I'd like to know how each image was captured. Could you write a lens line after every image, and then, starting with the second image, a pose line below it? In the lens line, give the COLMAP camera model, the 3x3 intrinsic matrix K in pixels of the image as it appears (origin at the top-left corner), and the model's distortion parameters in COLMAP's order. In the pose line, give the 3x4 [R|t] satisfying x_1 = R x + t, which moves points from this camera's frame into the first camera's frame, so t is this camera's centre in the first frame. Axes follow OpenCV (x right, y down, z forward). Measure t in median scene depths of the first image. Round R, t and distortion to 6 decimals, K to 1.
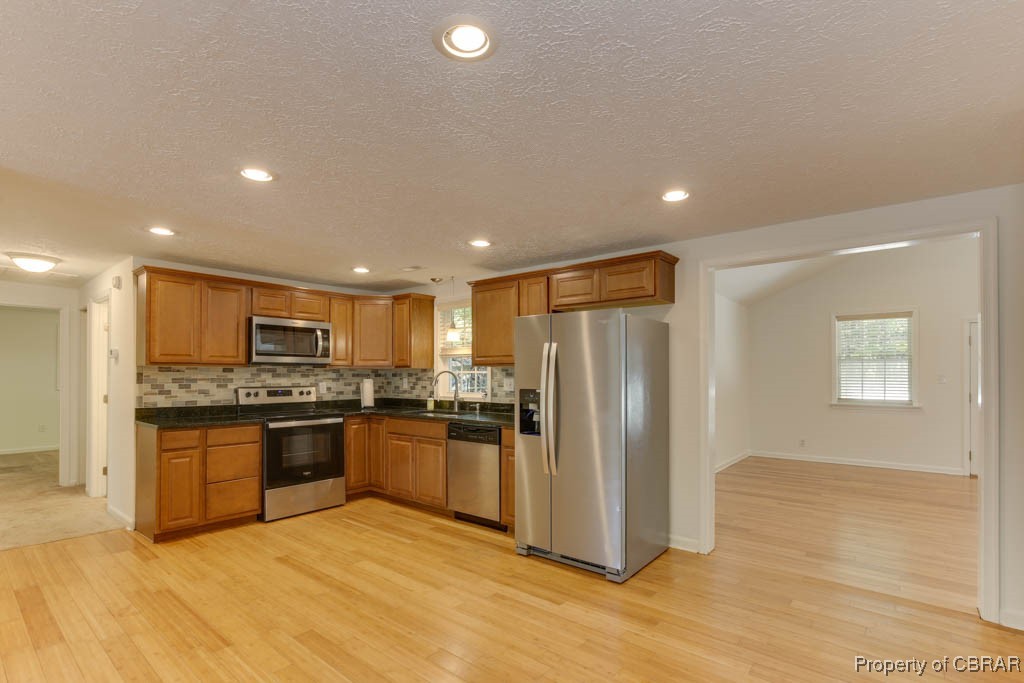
lens RADIAL K [[474.0, 0, 524.7], [0, 474.0, 374.2], [0, 0, 1]] dist [-0.003683, -0.000111]
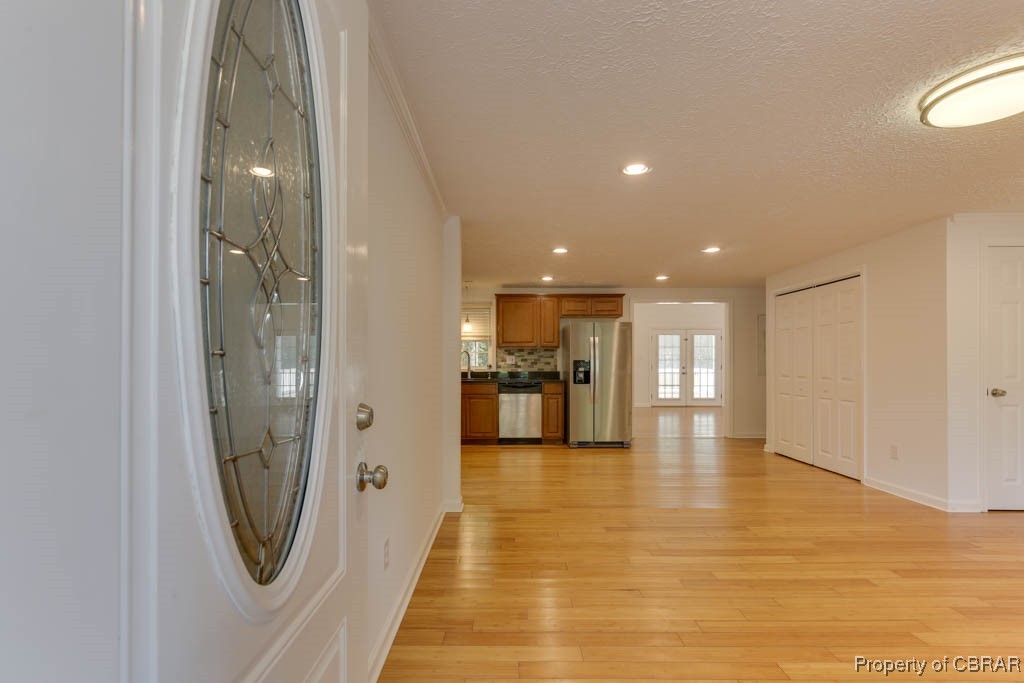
lens RADIAL K [[474.0, 0, 496.3], [0, 474.0, 357.0], [0, 0, 1]] dist [-0.003683, -0.000111]
pose [[0.786425, 0.003005, 0.617678, -1.079287], [-0.000644, 0.999992, -0.004044, 0.018718], [-0.617685, 0.002783, 0.786421, -0.224024]]
